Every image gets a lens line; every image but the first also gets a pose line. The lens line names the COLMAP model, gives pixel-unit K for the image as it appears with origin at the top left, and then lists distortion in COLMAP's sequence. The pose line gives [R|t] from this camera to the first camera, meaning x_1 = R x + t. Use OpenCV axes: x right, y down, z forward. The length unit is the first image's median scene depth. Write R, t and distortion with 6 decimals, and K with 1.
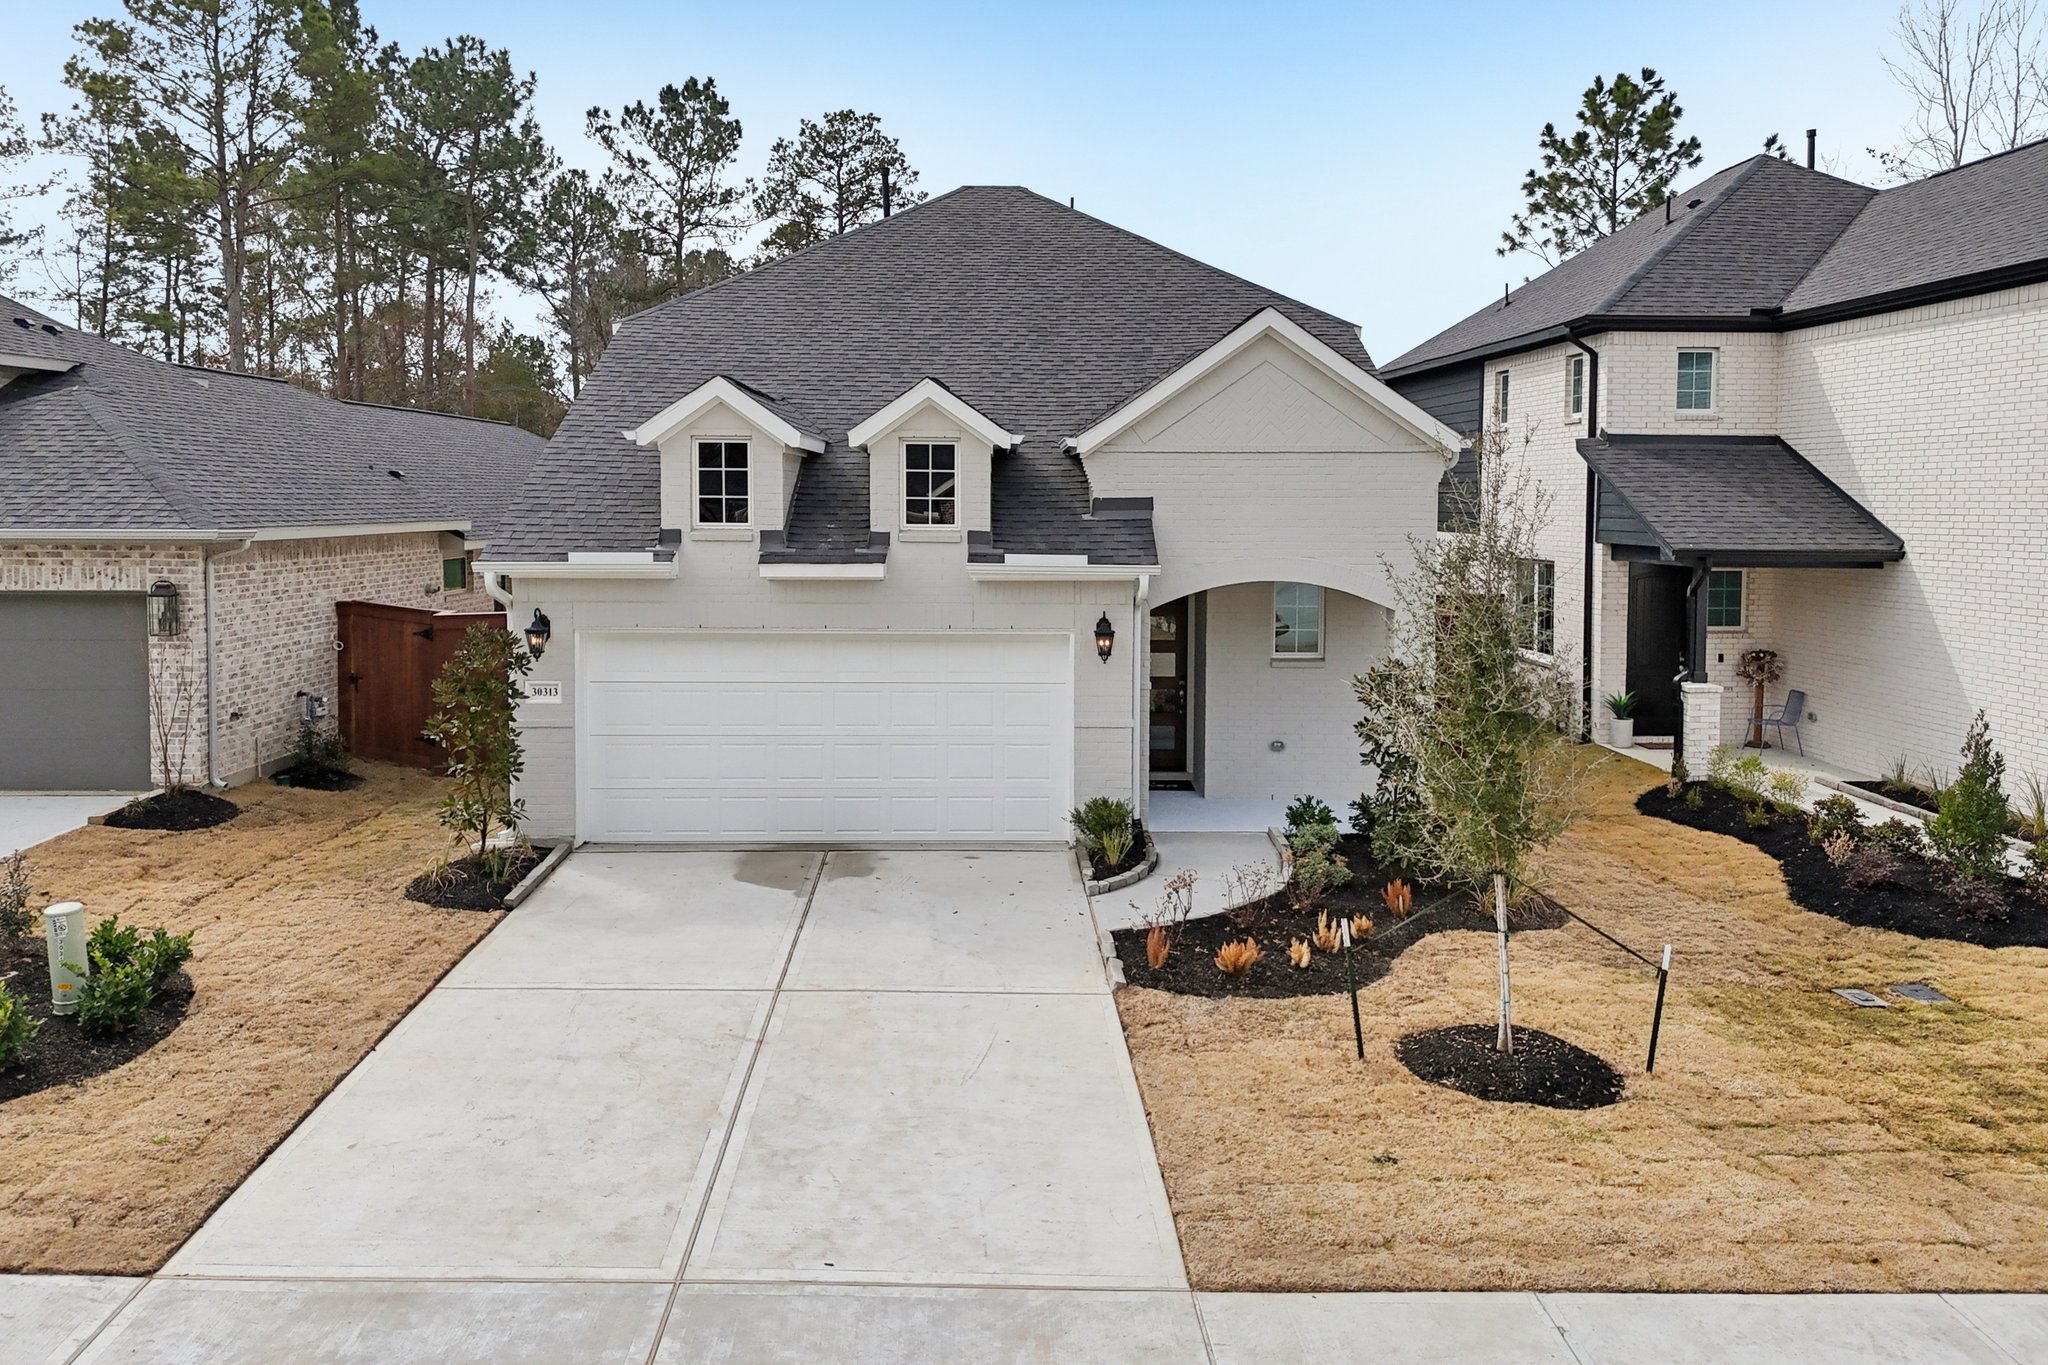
lens RADIAL K [[1526.9, 0, 1015.5], [0, 1526.9, 688.6], [0, 0, 1]] dist [0.049953, -0.014070]
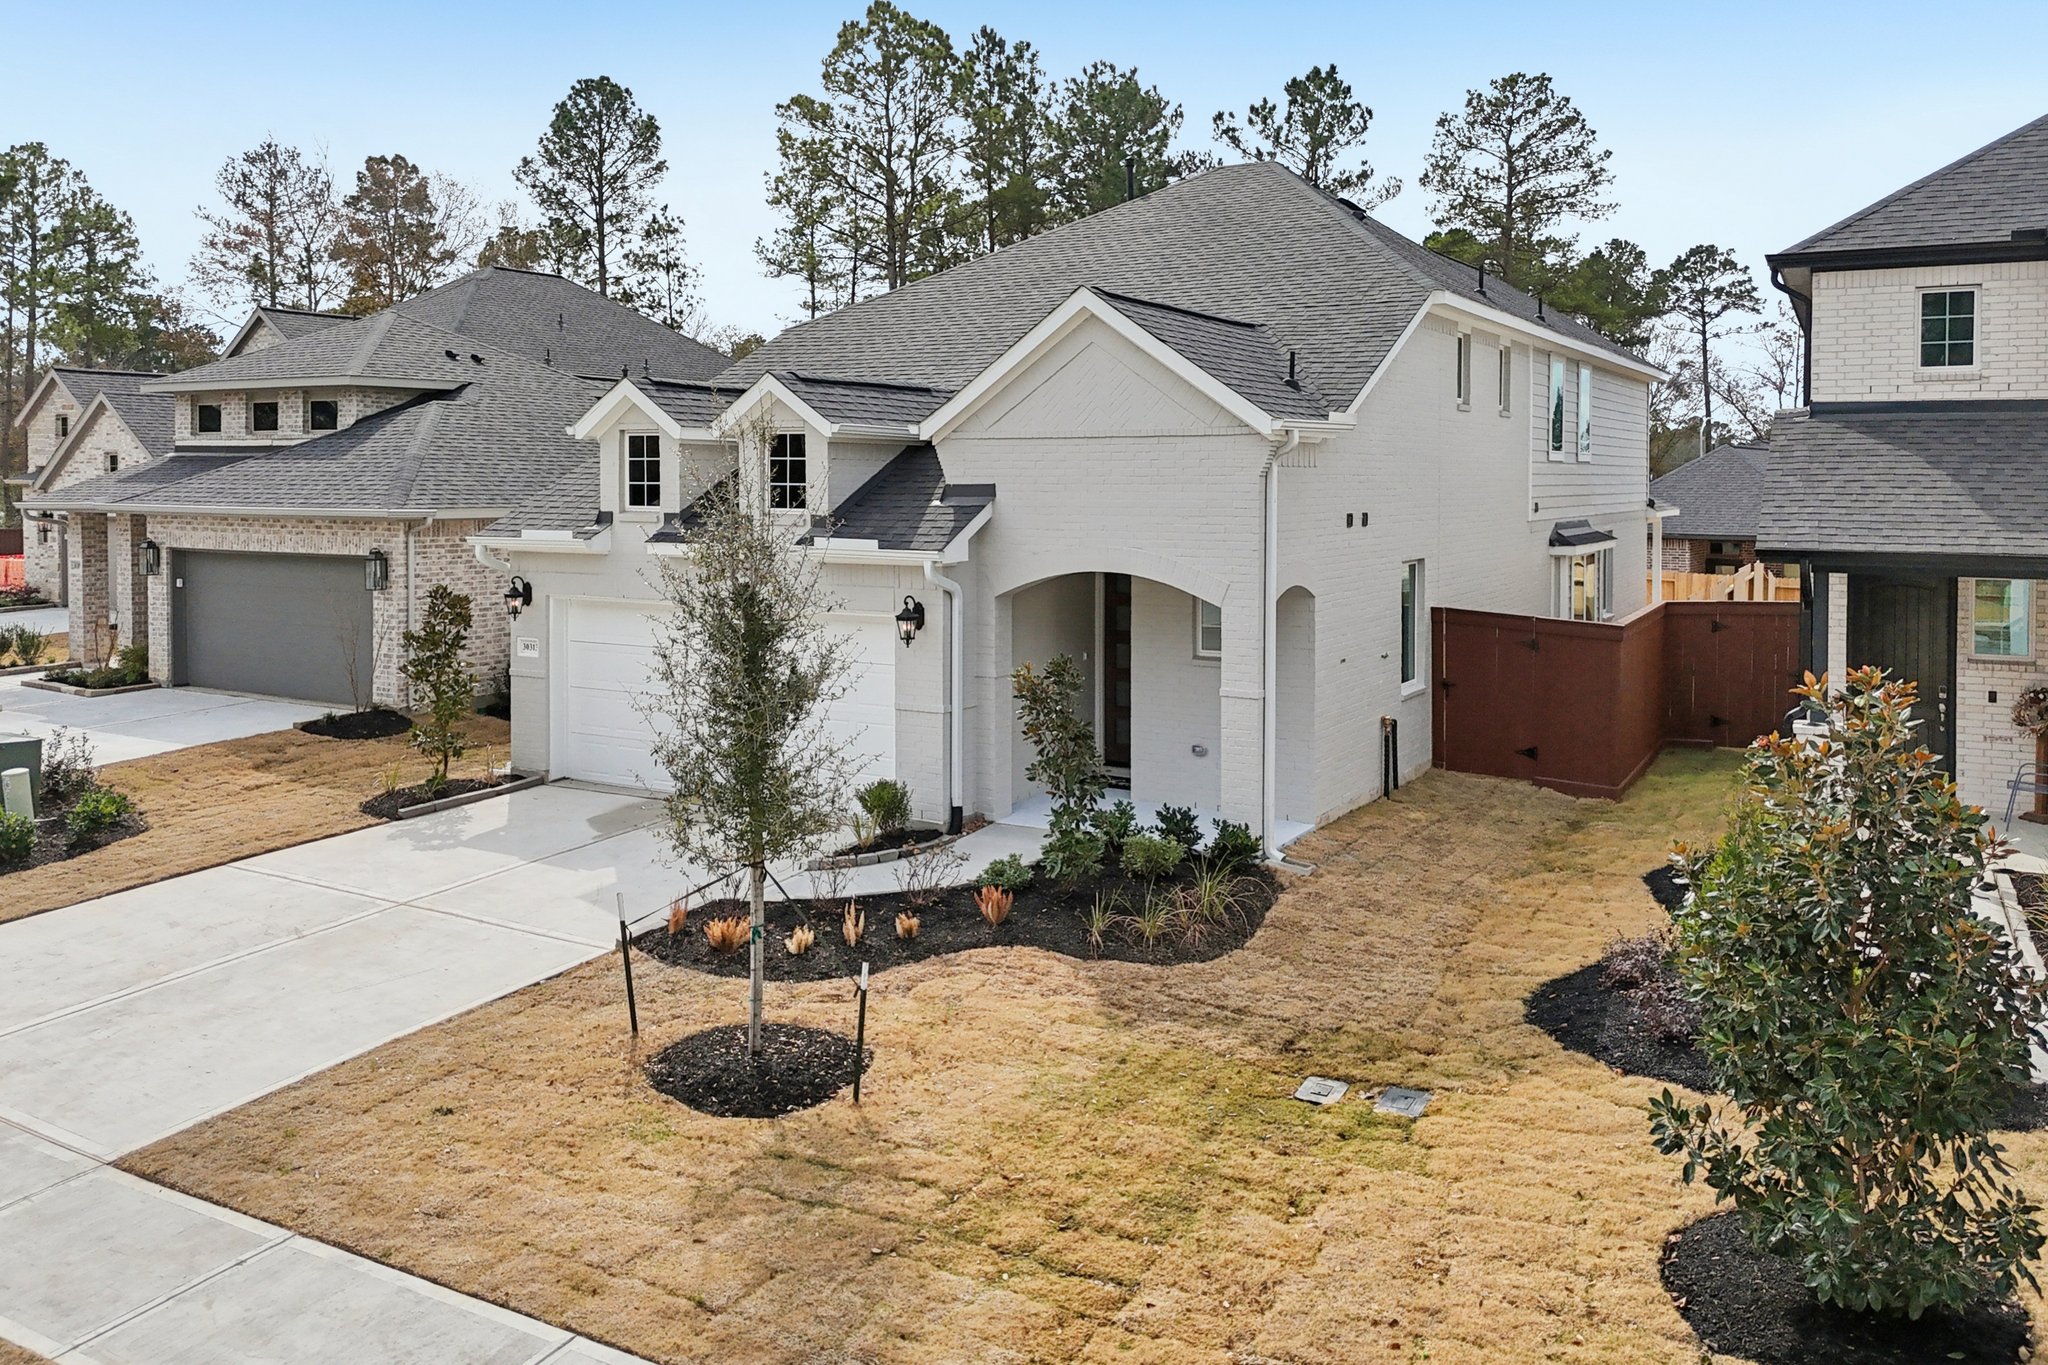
lens RADIAL K [[1526.9, 0, 1018.9], [0, 1526.9, 676.1], [0, 0, 1]] dist [0.049953, -0.014070]
pose [[0.861713, 0.062748, -0.503501, 0.580348], [-0.062618, 0.997889, 0.017192, -0.018158], [0.503517, 0.016714, 0.863824, 0.149063]]
